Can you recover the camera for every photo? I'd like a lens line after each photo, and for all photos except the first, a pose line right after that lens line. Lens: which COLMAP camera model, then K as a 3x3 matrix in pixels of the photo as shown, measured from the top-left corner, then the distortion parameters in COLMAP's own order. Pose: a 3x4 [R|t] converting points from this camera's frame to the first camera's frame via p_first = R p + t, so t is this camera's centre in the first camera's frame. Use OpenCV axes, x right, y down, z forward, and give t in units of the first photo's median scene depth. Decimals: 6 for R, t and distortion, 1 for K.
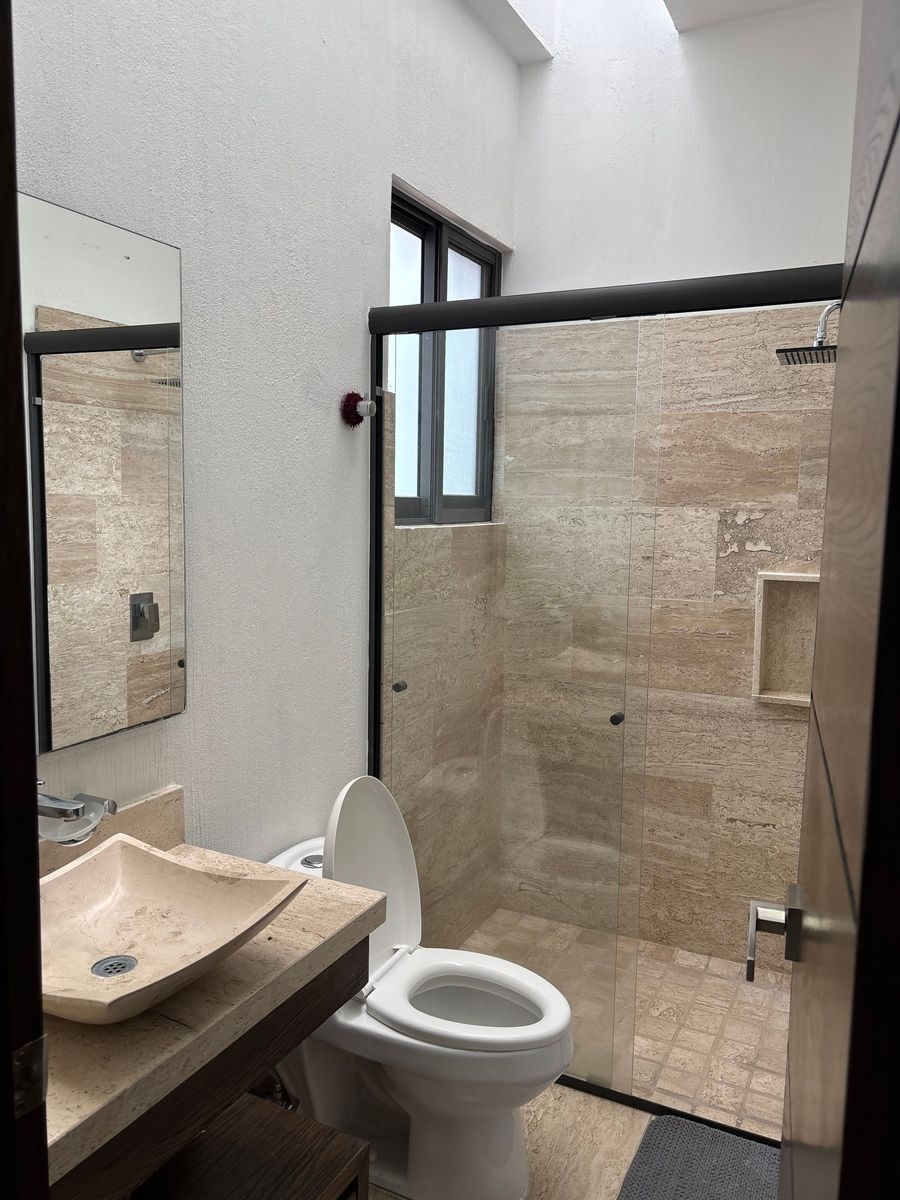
lens RADIAL K [[903.7, 0, 452.6], [0, 903.7, 605.4], [0, 0, 1]] dist [0.018401, -0.039900]
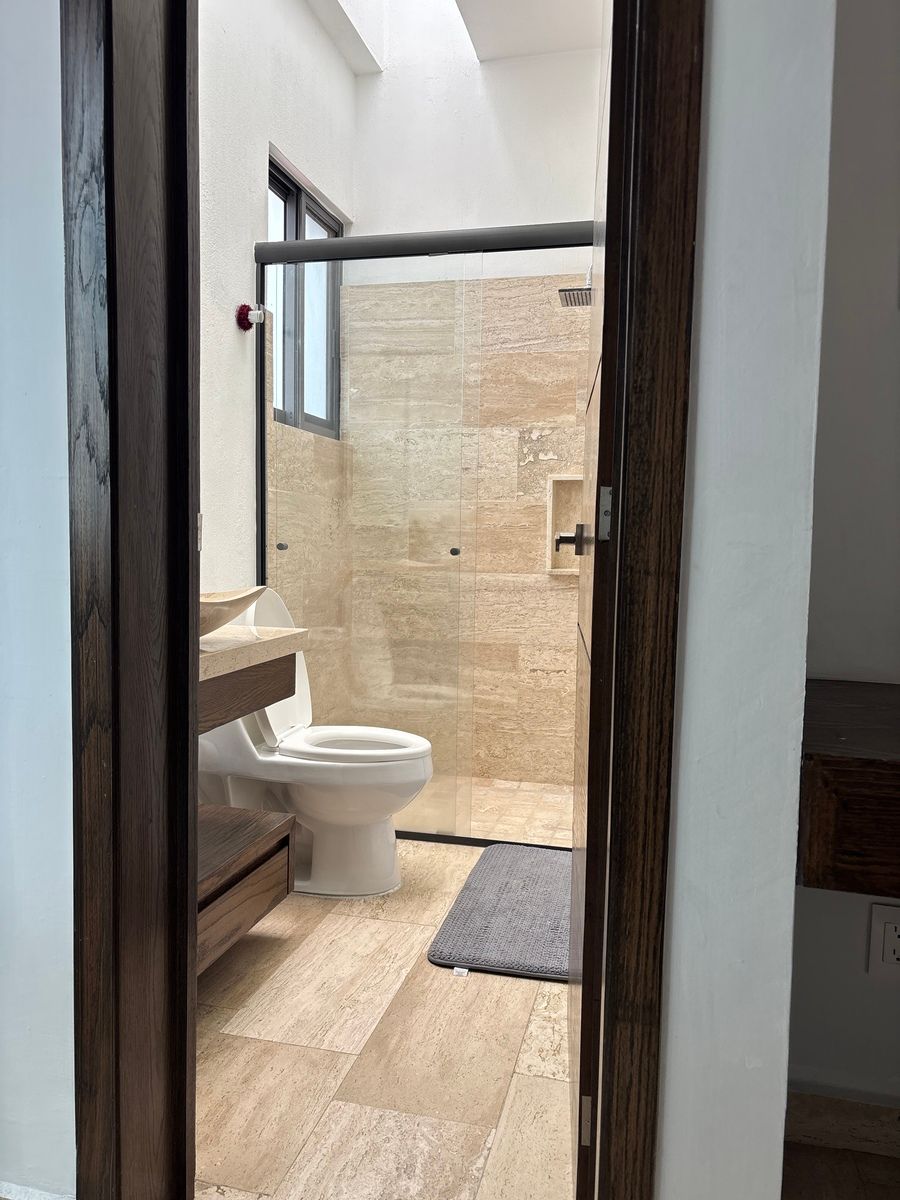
lens RADIAL K [[903.7, 0, 452.4], [0, 903.7, 634.3], [0, 0, 1]] dist [0.018401, -0.039900]
pose [[0.974455, -0.021787, 0.223523, -0.095566], [0.024938, 0.999625, -0.011281, 0.200094], [-0.223194, 0.016567, 0.974633, -0.240868]]
